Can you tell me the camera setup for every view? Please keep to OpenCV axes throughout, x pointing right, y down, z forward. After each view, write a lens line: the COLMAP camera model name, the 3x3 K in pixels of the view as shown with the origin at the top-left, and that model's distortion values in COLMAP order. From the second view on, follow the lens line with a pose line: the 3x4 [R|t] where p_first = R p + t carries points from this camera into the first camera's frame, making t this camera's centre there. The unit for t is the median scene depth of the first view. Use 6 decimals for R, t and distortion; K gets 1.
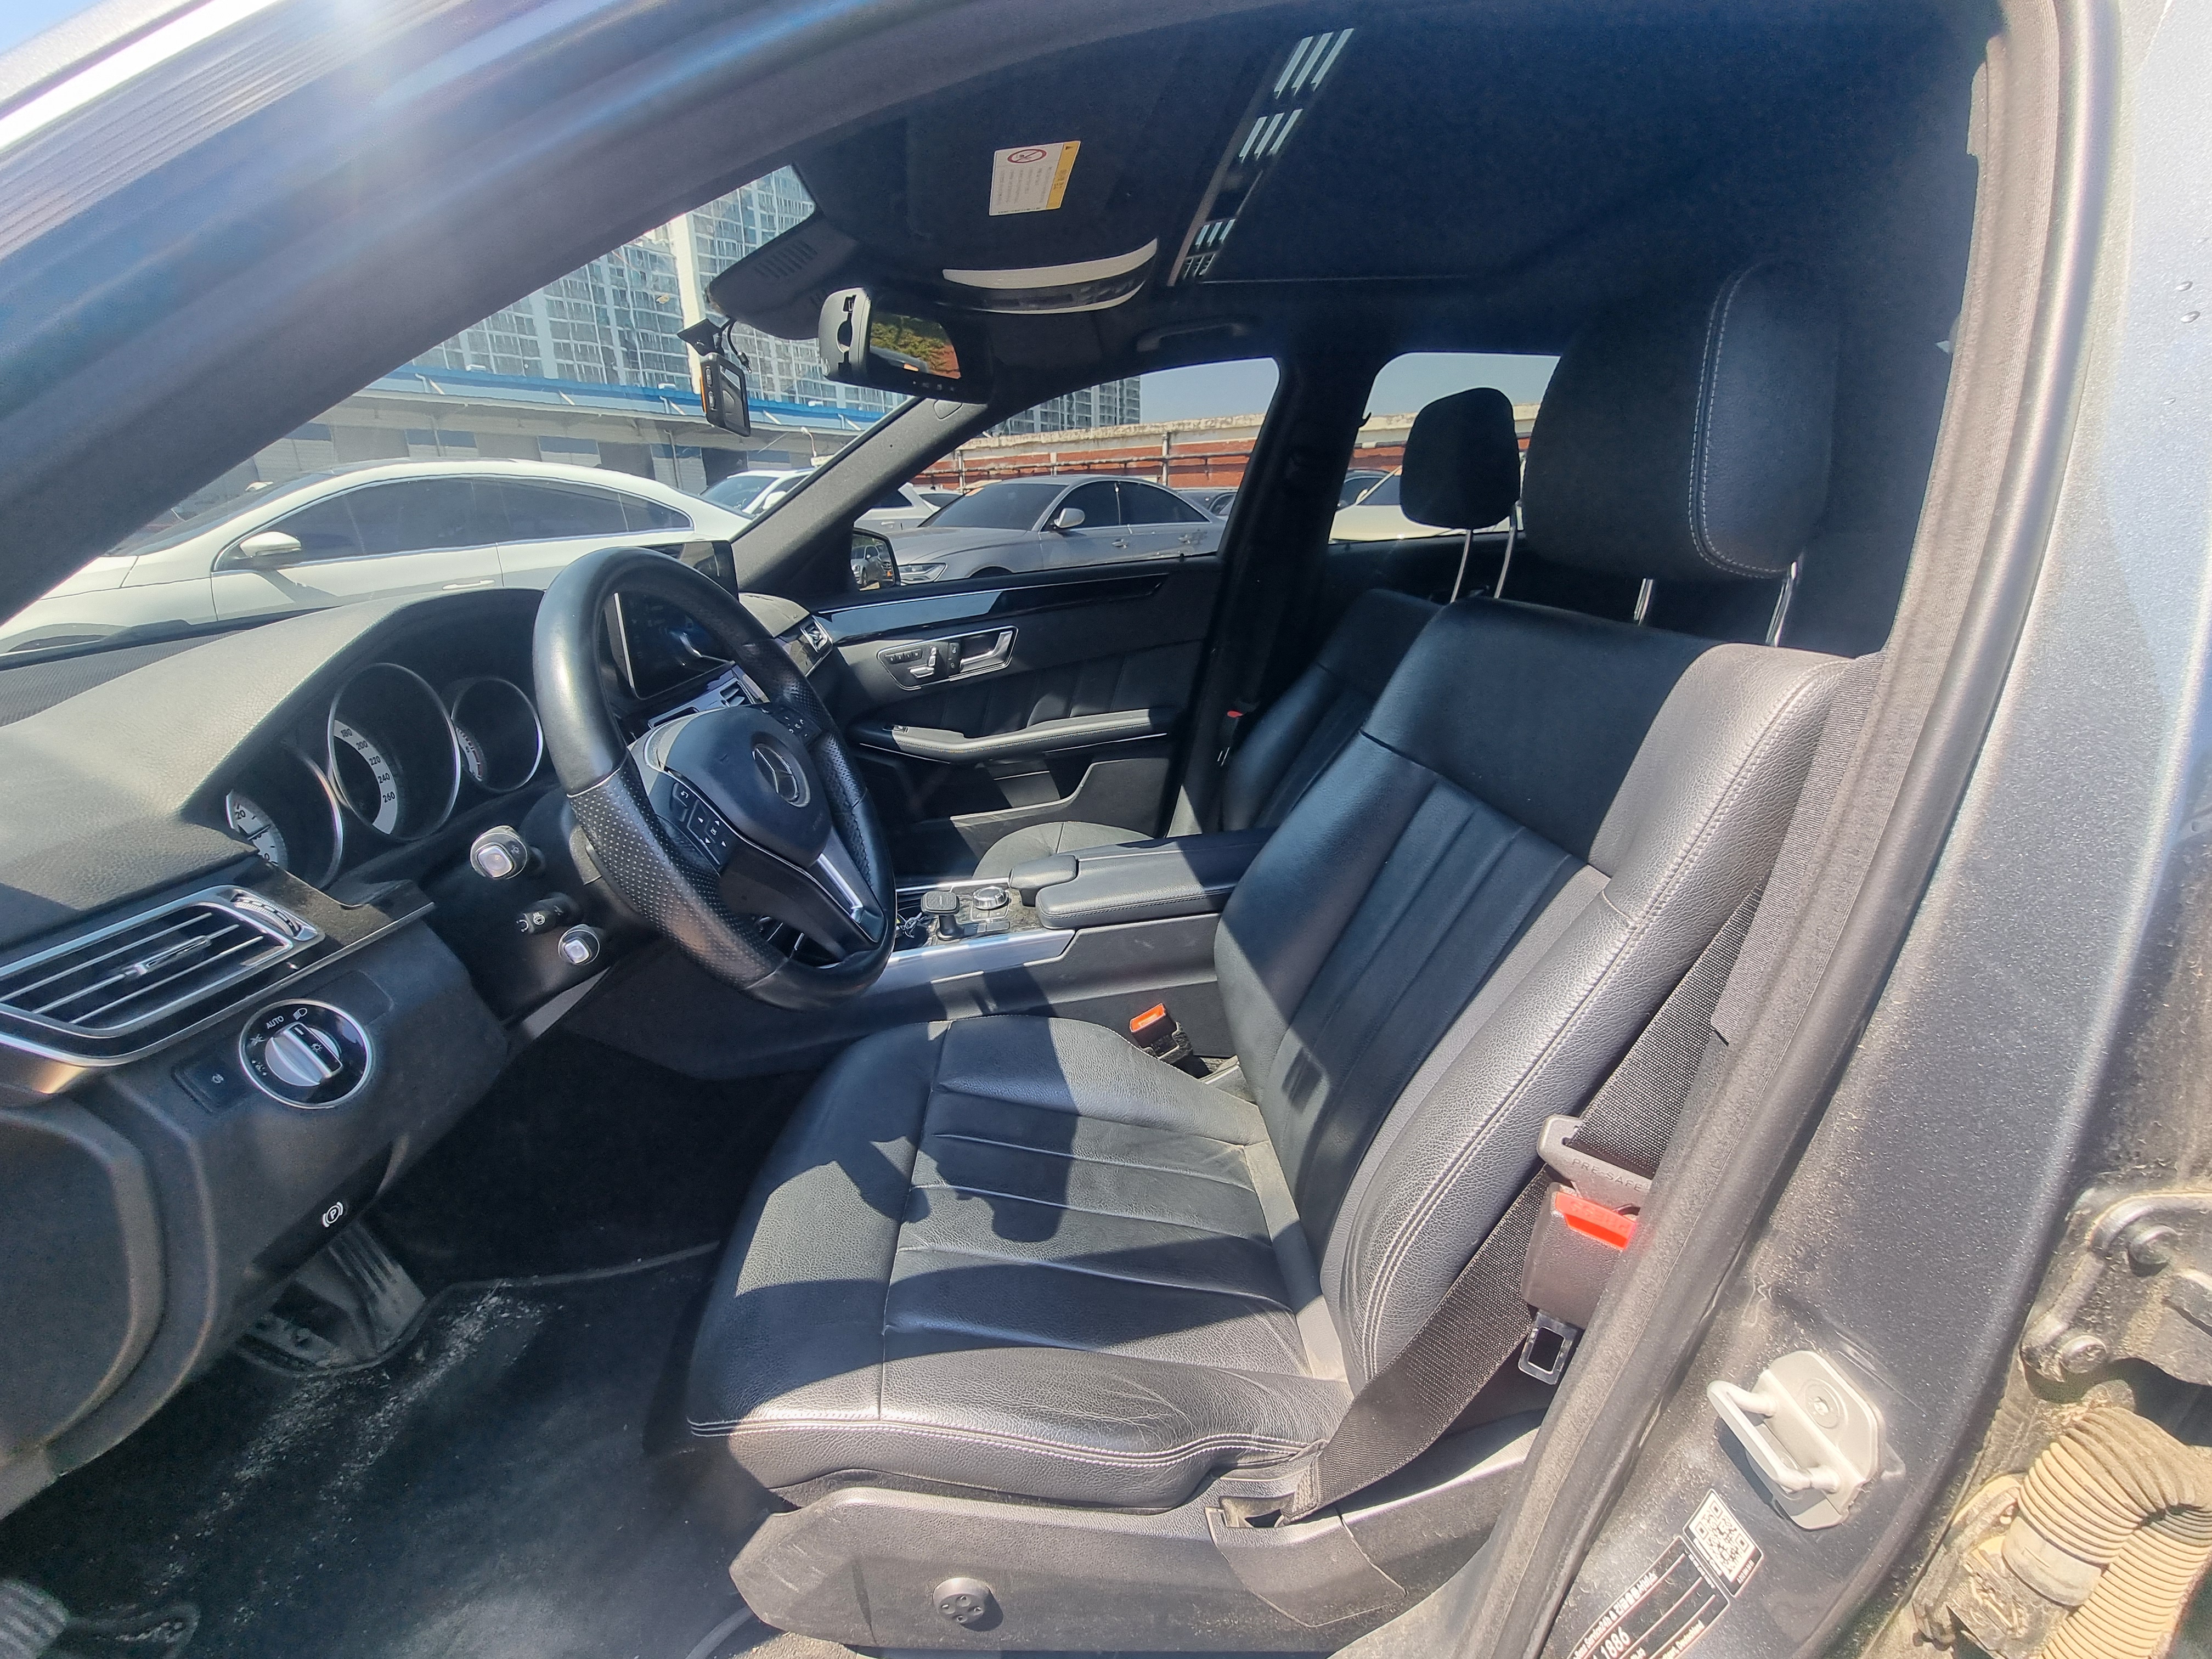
lens RADIAL K [[909.4, 0, 1106.0], [0, 909.4, 829.5], [0, 0, 1]] dist [-0.006696, 0.000135]
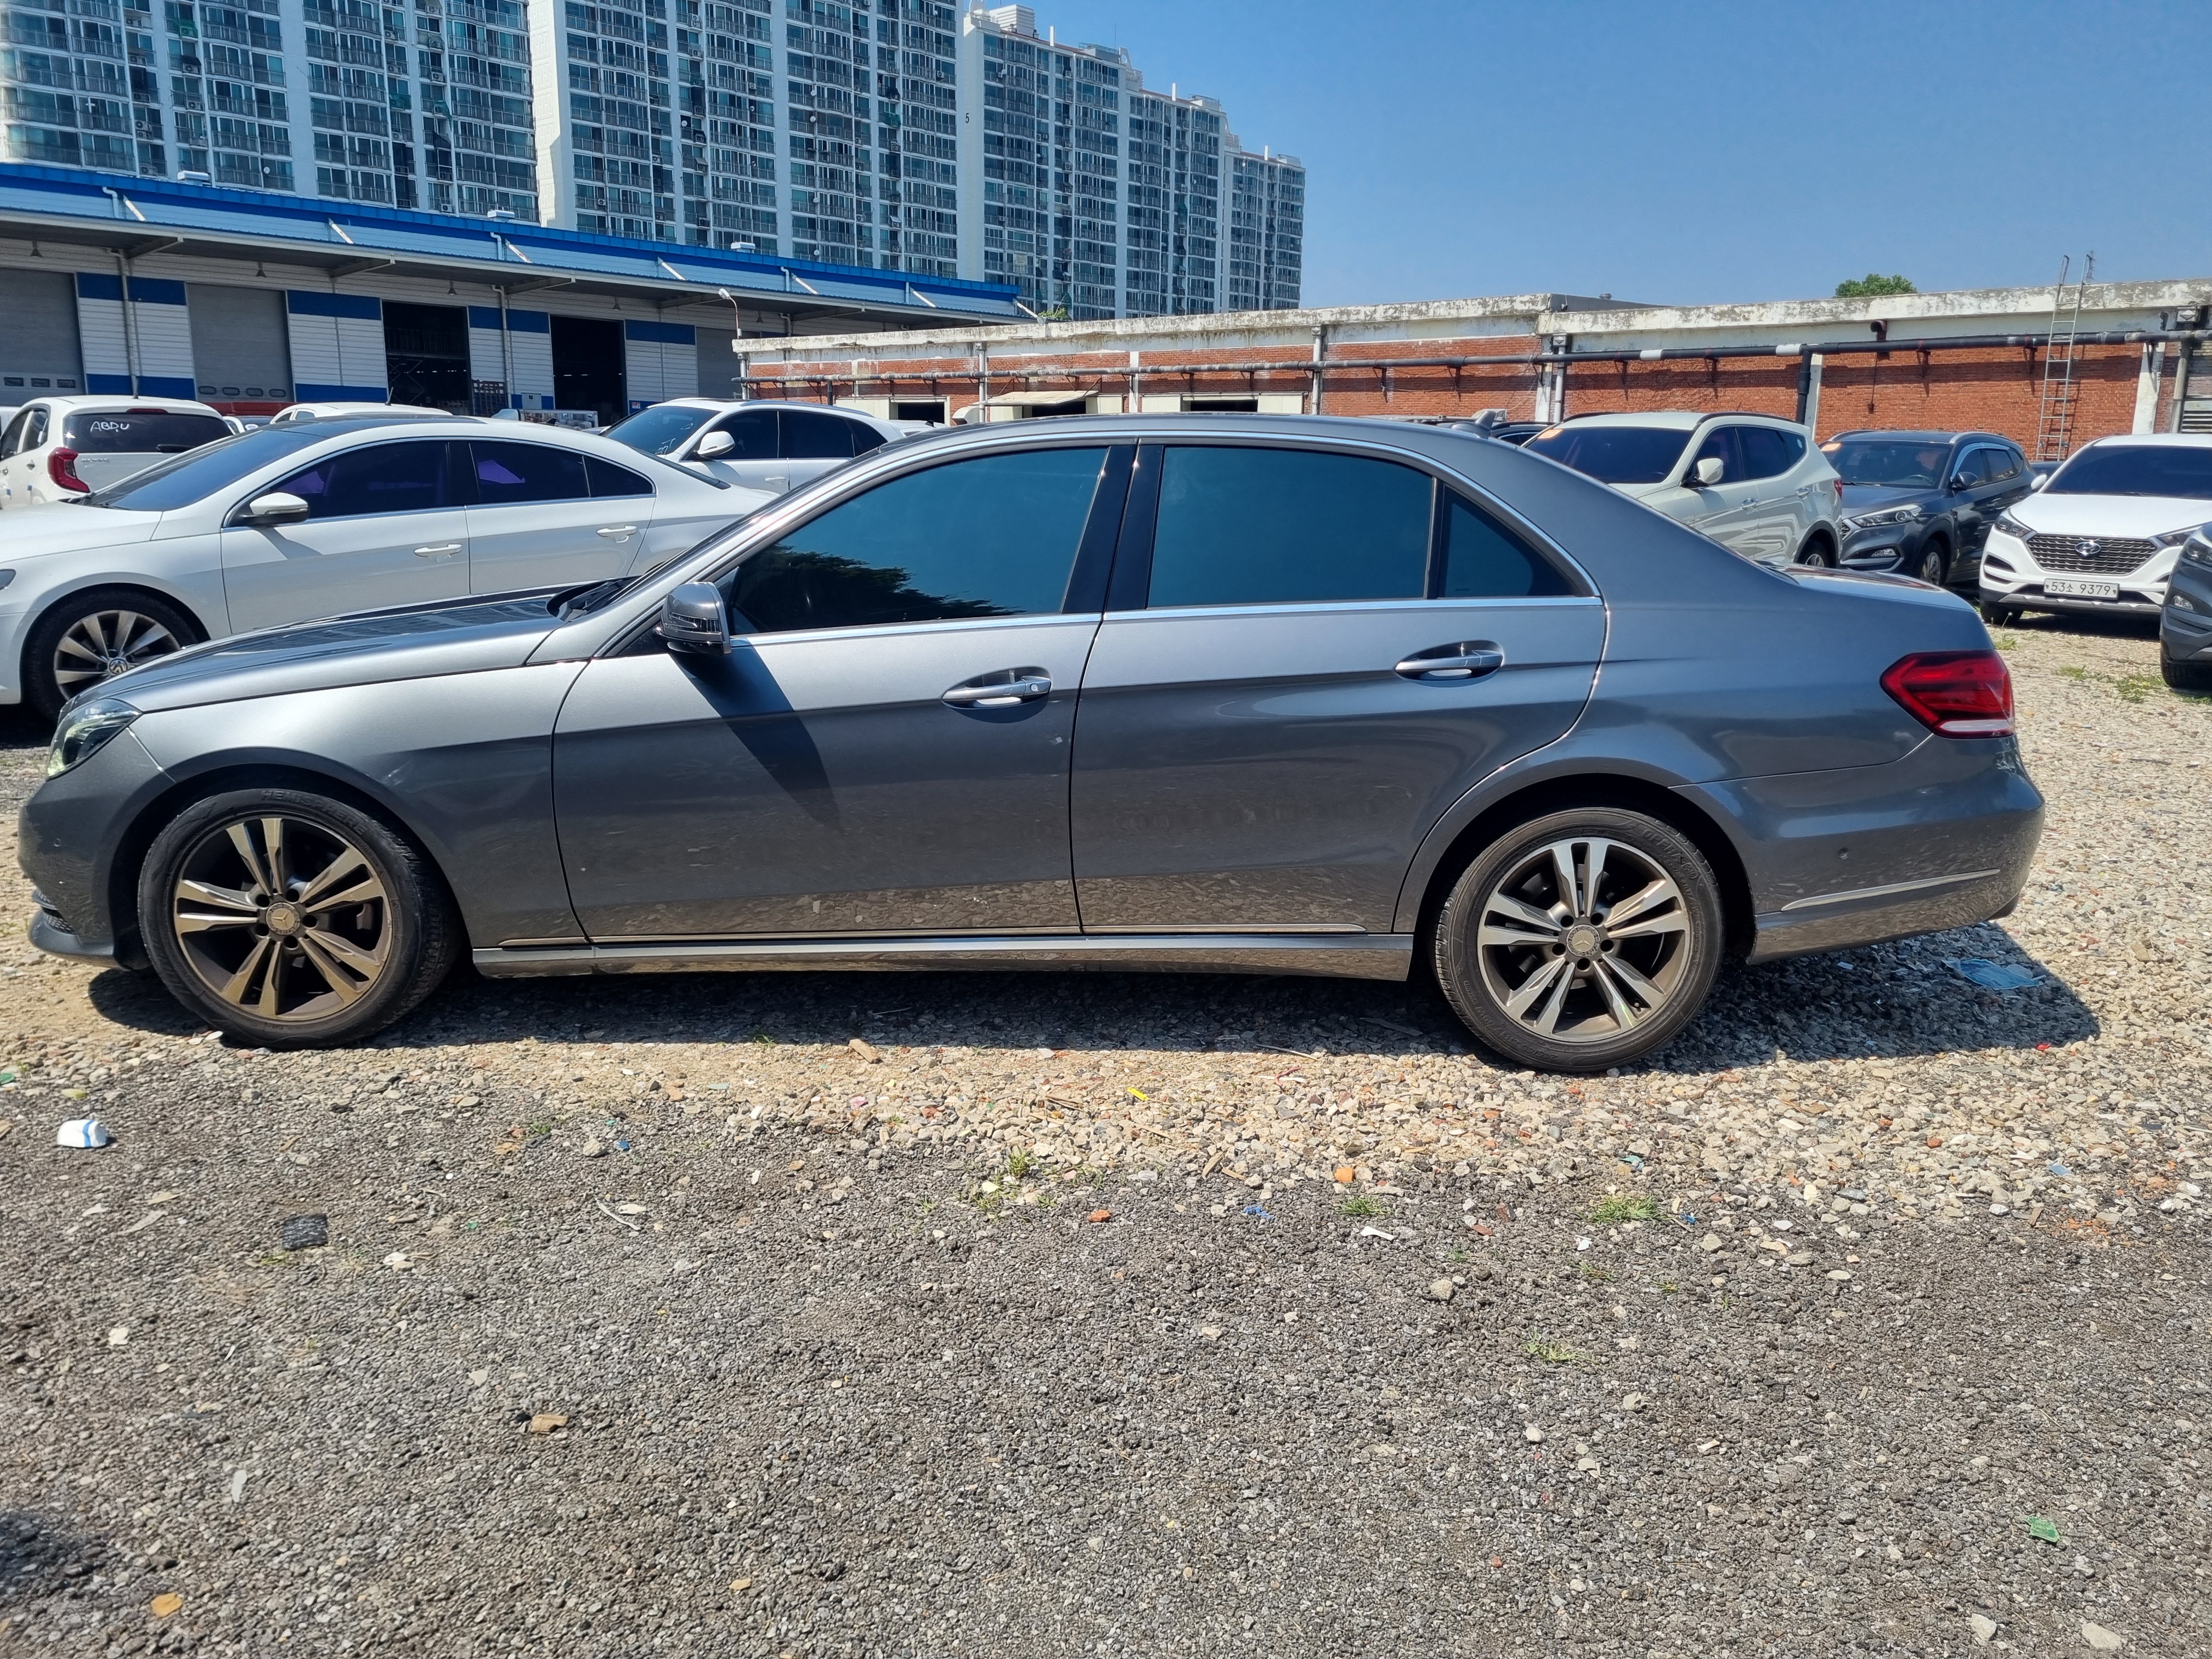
lens RADIAL K [[1674.6, 0, 1126.0], [0, 1674.6, 830.4], [0, 0, 1]] dist [0.074832, -0.053460]
pose [[0.997367, 0.041812, -0.059251, 0.093347], [-0.047871, 0.993338, -0.104827, 0.118133], [0.054473, 0.107387, 0.992724, -0.466553]]
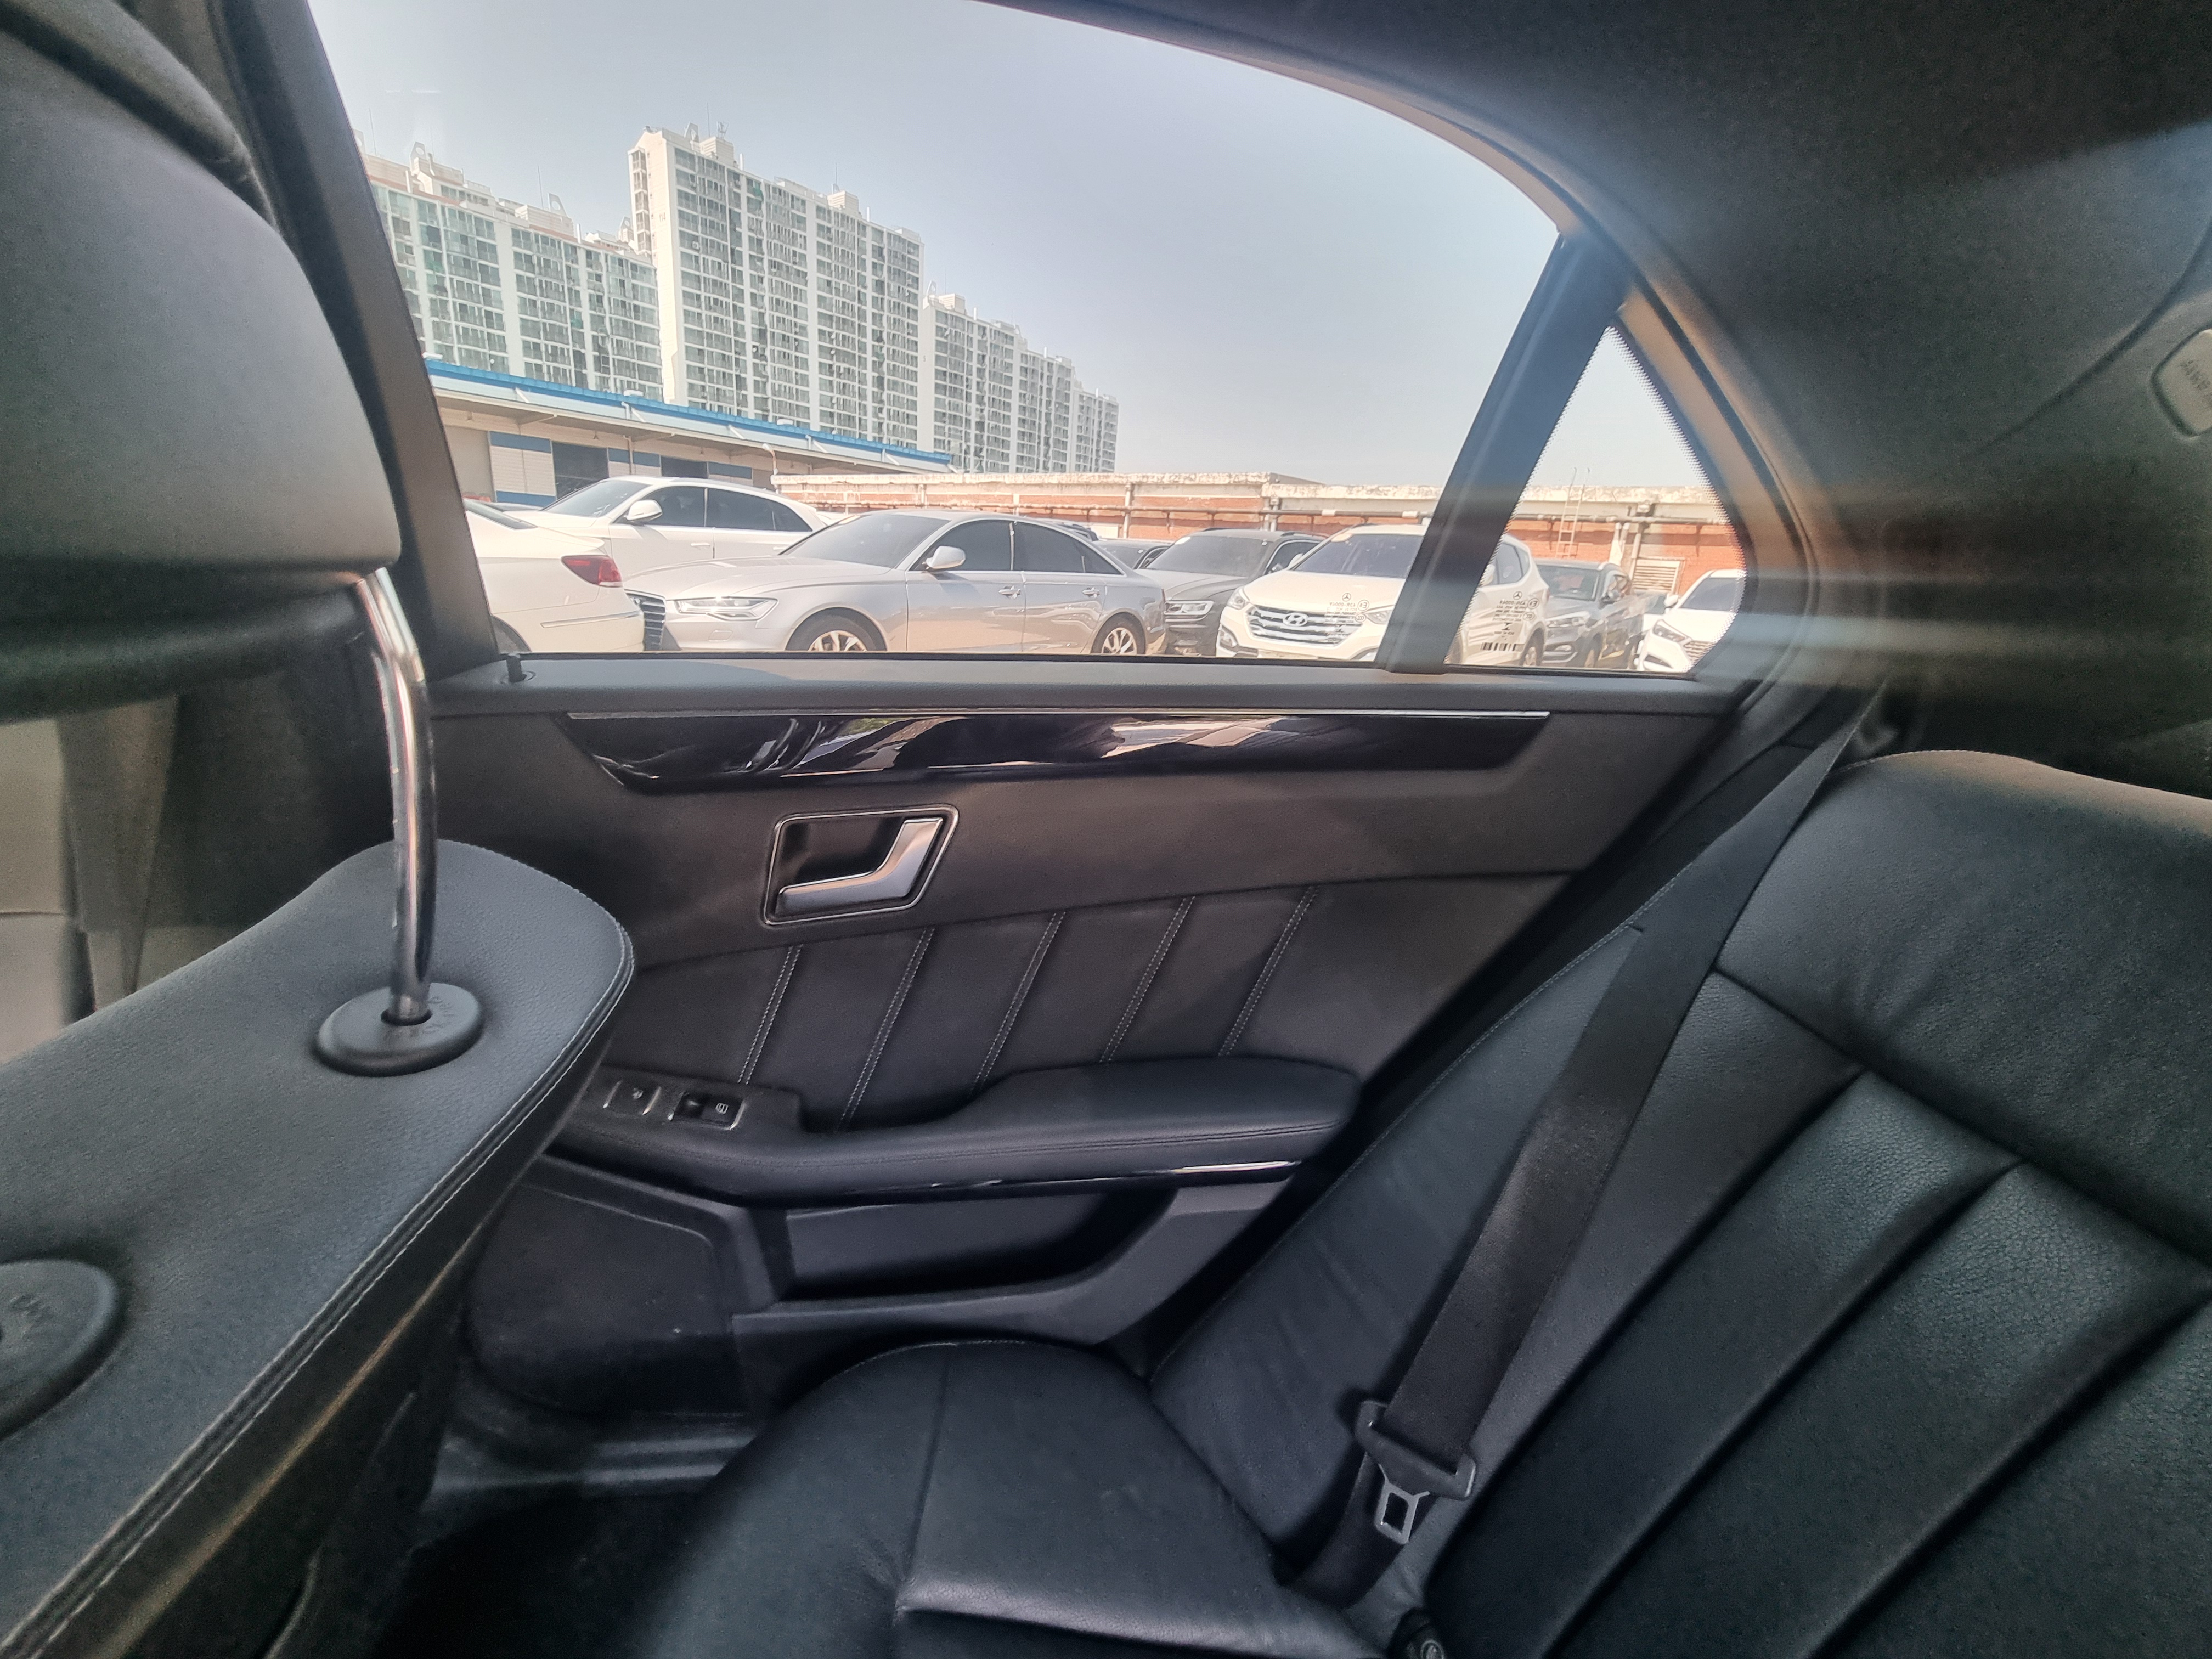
lens RADIAL K [[907.5, 0, 1106.0], [0, 907.5, 829.5], [0, 0, 1]] dist [-0.001955, 0.000362]
pose [[0.996496, 0.067682, 0.049141, 0.087631], [-0.065346, 0.996723, -0.047688, -0.052286], [-0.052208, 0.044310, 0.997653, 0.136715]]
